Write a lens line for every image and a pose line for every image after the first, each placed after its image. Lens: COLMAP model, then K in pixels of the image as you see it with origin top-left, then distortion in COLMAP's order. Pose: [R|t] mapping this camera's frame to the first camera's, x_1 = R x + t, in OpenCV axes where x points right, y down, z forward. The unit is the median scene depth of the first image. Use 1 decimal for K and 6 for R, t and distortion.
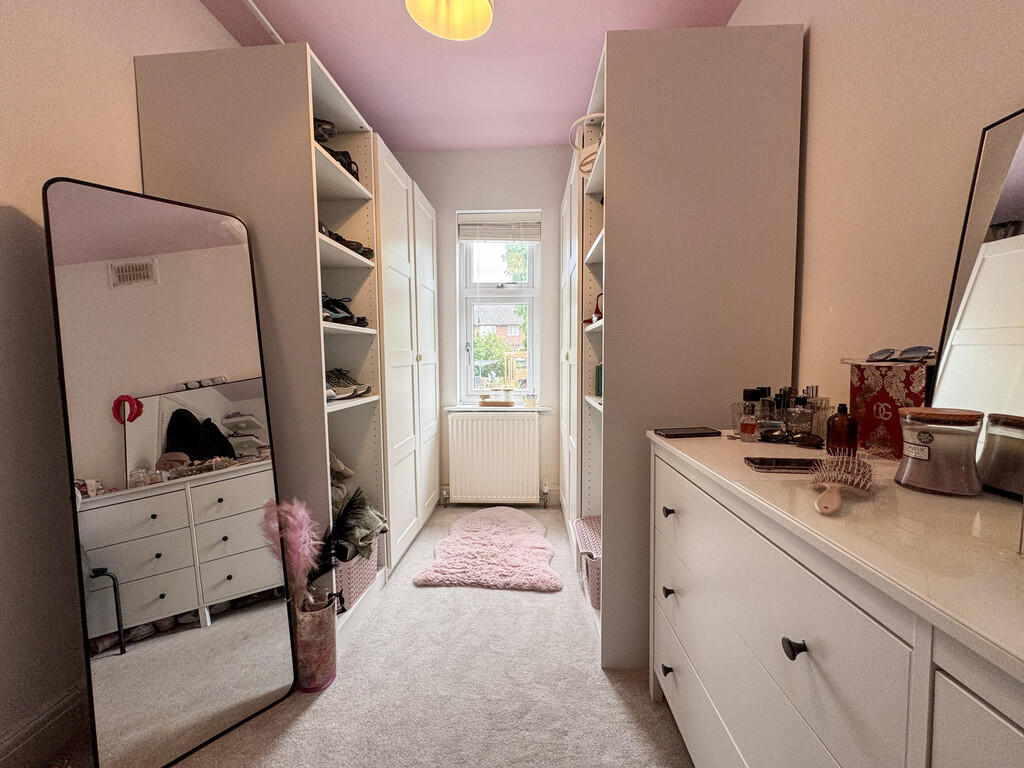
lens RADIAL K [[408.4, 0, 514.2], [0, 408.4, 379.3], [0, 0, 1]] dist [-0.002351, 0.000649]
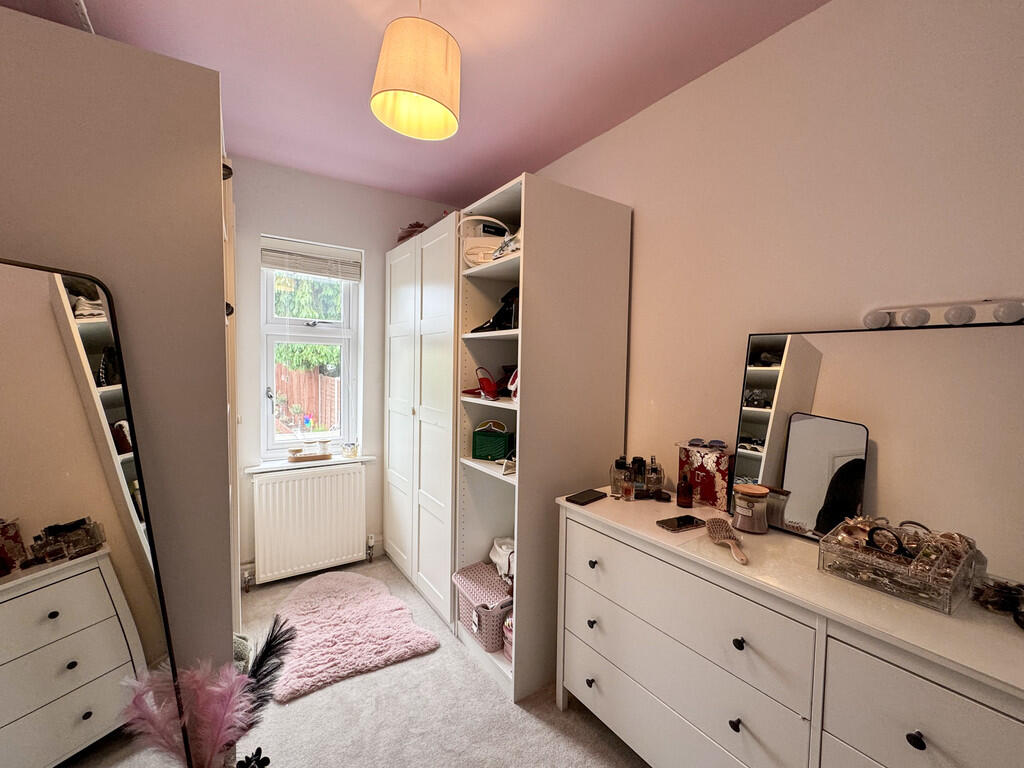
lens RADIAL K [[408.4, 0, 515.3], [0, 408.4, 389.1], [0, 0, 1]] dist [-0.002351, 0.000649]
pose [[0.813168, -0.002804, 0.582023, -0.336845], [0.009271, 0.999924, -0.008135, -0.132489], [-0.581956, 0.012011, 0.813132, 0.027752]]
